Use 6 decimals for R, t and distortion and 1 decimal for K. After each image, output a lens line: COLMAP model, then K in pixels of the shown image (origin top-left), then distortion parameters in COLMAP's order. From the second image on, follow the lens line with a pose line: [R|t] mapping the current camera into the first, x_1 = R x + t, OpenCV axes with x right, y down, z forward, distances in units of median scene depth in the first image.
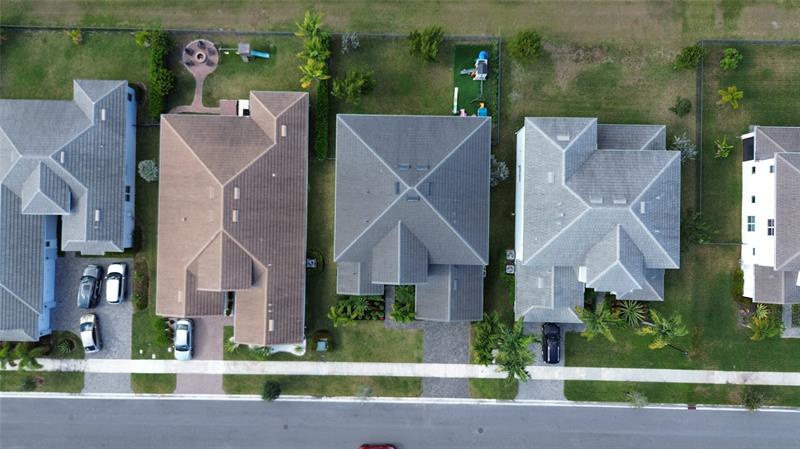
lens RADIAL K [[570.8, 0, 400.2], [0, 570.8, 221.1], [0, 0, 1]] dist [0.047888, -0.041487]
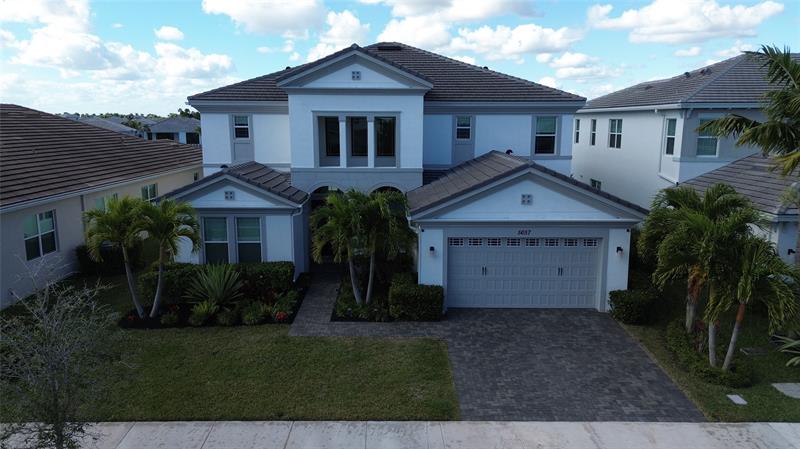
lens RADIAL K [[570.8, 0, 400.7], [0, 570.8, 220.9], [0, 0, 1]] dist [0.047888, -0.041487]
pose [[0.999606, -0.000502, 0.028080, 0.015145], [0.027677, 0.187243, -0.981924, 0.419847], [-0.004765, 0.982313, 0.187183, 0.908922]]
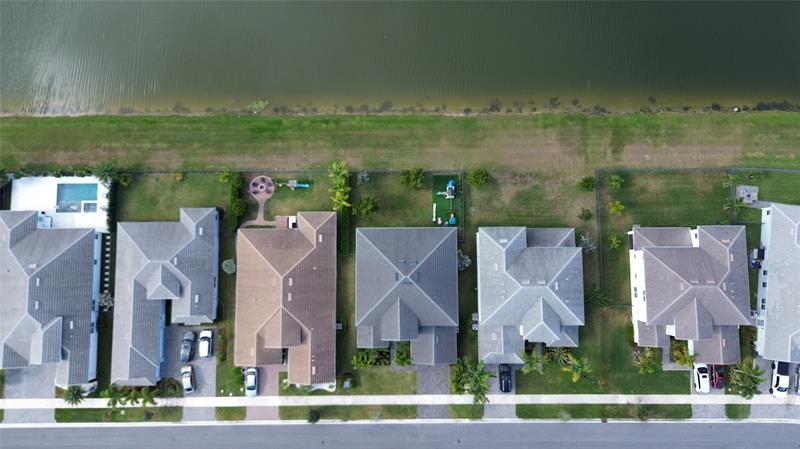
lens RADIAL K [[570.8, 0, 399.6], [0, 570.8, 222.8], [0, 0, 1]] dist [0.047888, -0.041487]
pose [[0.999696, -0.024282, 0.004293, -0.000401], [0.024538, 0.996810, -0.075939, -0.074849], [-0.002435, 0.076021, 0.997103, -0.474334]]
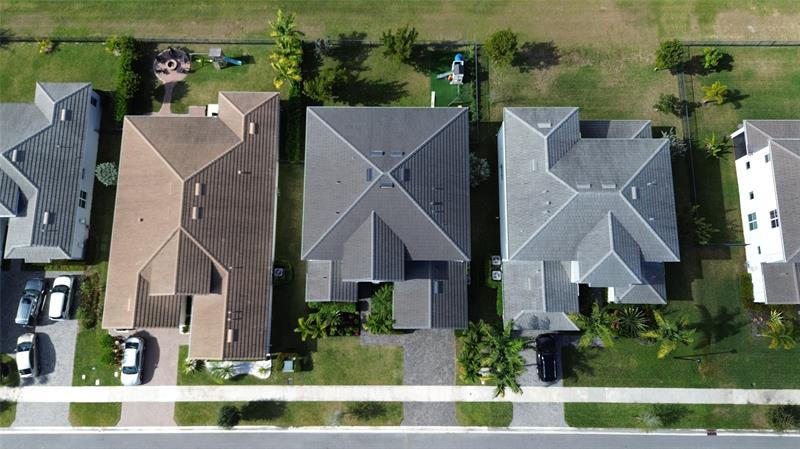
lens RADIAL K [[570.8, 0, 401.6], [0, 570.8, 218.5], [0, 0, 1]] dist [0.047888, -0.041487]
pose [[0.999881, -0.014094, 0.006222, 0.035408], [0.014994, 0.983036, -0.182799, 0.158062], [-0.003540, 0.182870, 0.983131, 0.084192]]
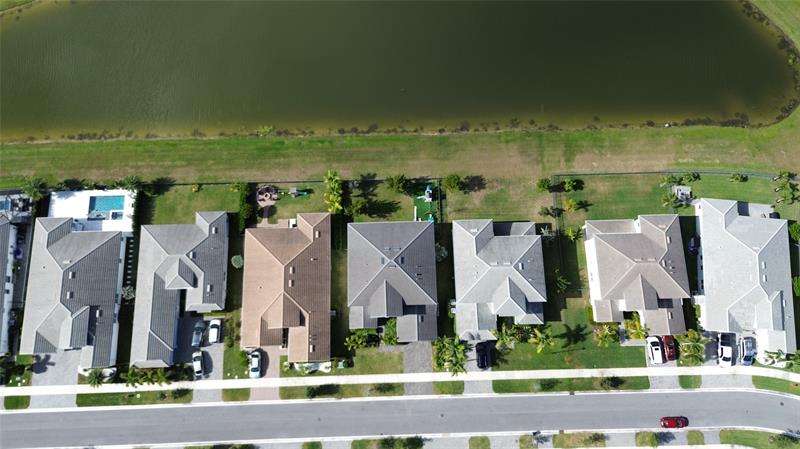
lens RADIAL K [[570.8, 0, 401.3], [0, 570.8, 216.4], [0, 0, 1]] dist [0.047888, -0.041487]
pose [[0.998836, -0.044606, 0.018339, 0.023048], [0.047574, 0.973719, -0.222728, 0.178041], [-0.007922, 0.223341, 0.974708, -0.671949]]
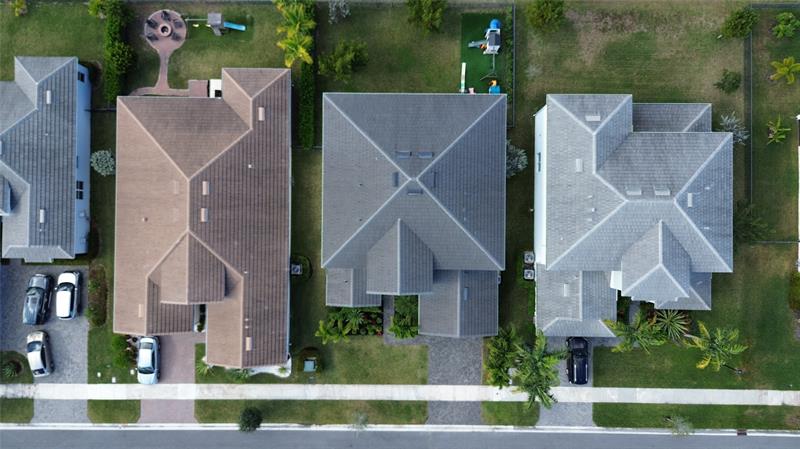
lens RADIAL K [[570.8, 0, 400.5], [0, 570.8, 221.6], [0, 0, 1]] dist [0.047888, -0.041487]
pose [[0.999951, -0.009808, -0.001229, 0.002070], [0.009809, 0.999951, 0.001392, 0.002329], [0.001215, -0.001404, 0.999998, 0.142414]]
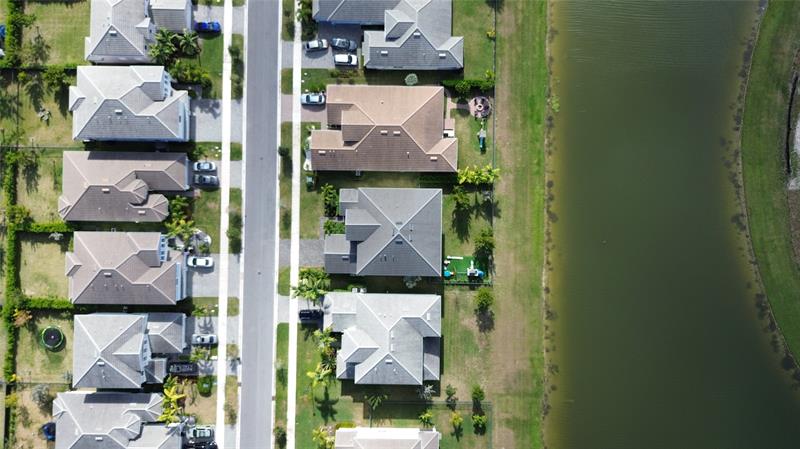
lens RADIAL K [[570.8, 0, 403.3], [0, 570.8, 219.8], [0, 0, 1]] dist [0.047888, -0.041487]
pose [[0.005098, 0.999838, -0.017243, 0.013230], [-0.999848, 0.005385, 0.016587, -0.088089], [0.016677, 0.017155, 0.999714, -0.687564]]
